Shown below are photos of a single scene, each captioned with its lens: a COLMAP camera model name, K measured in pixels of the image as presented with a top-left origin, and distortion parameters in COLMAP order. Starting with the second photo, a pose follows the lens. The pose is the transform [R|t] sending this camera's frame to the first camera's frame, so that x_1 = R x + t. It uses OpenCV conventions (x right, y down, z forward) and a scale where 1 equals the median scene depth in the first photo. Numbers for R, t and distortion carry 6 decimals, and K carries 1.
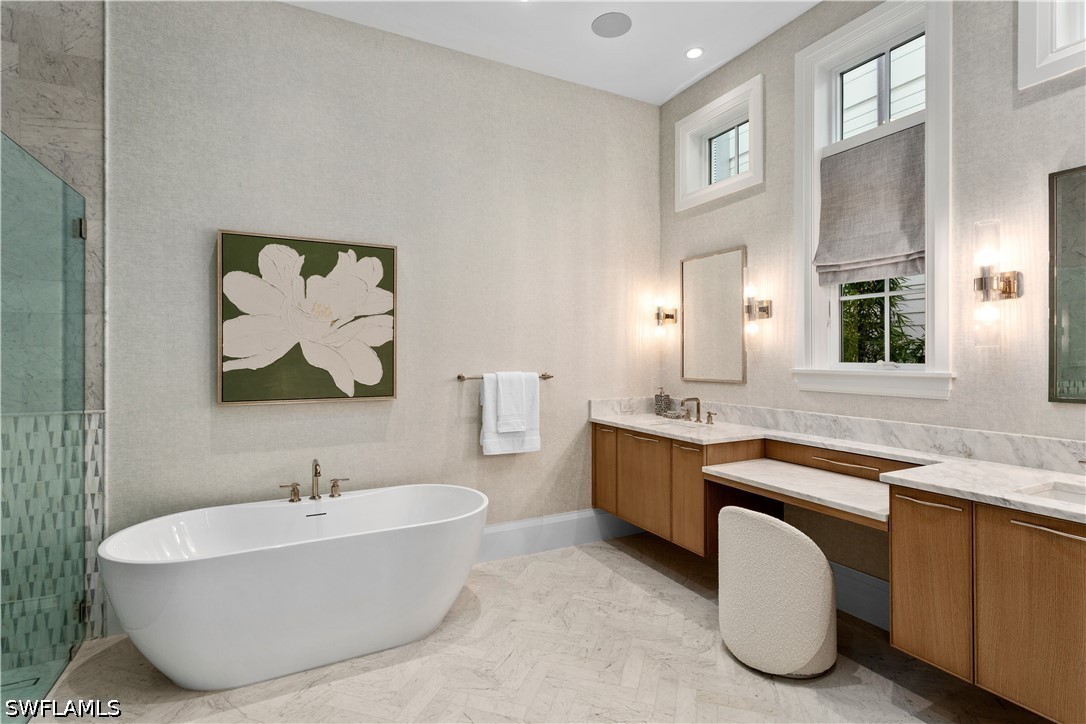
lens RADIAL K [[524.4, 0, 547.0], [0, 524.4, 360.7], [0, 0, 1]] dist [-0.001407, 0.003483]
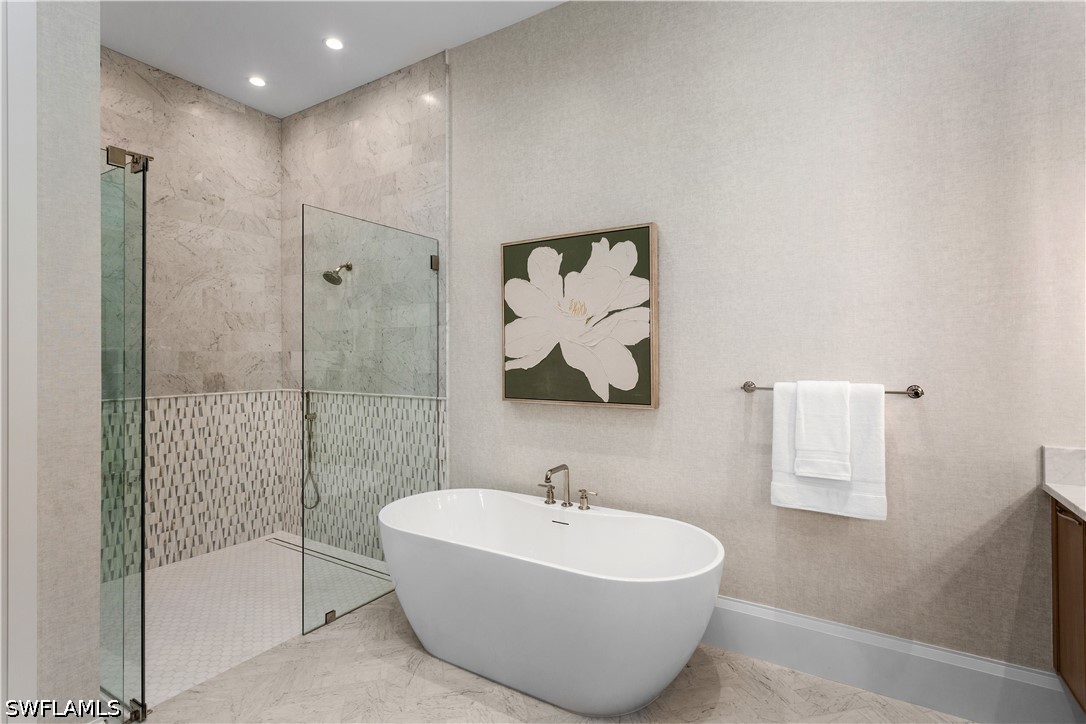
lens RADIAL K [[524.4, 0, 543.2], [0, 524.4, 355.2], [0, 0, 1]] dist [-0.001407, 0.003483]
pose [[0.508133, -0.001524, -0.861277, 0.342194], [-0.005075, 0.999976, -0.004764, -0.006200], [0.861263, 0.006791, 0.508113, 0.453774]]
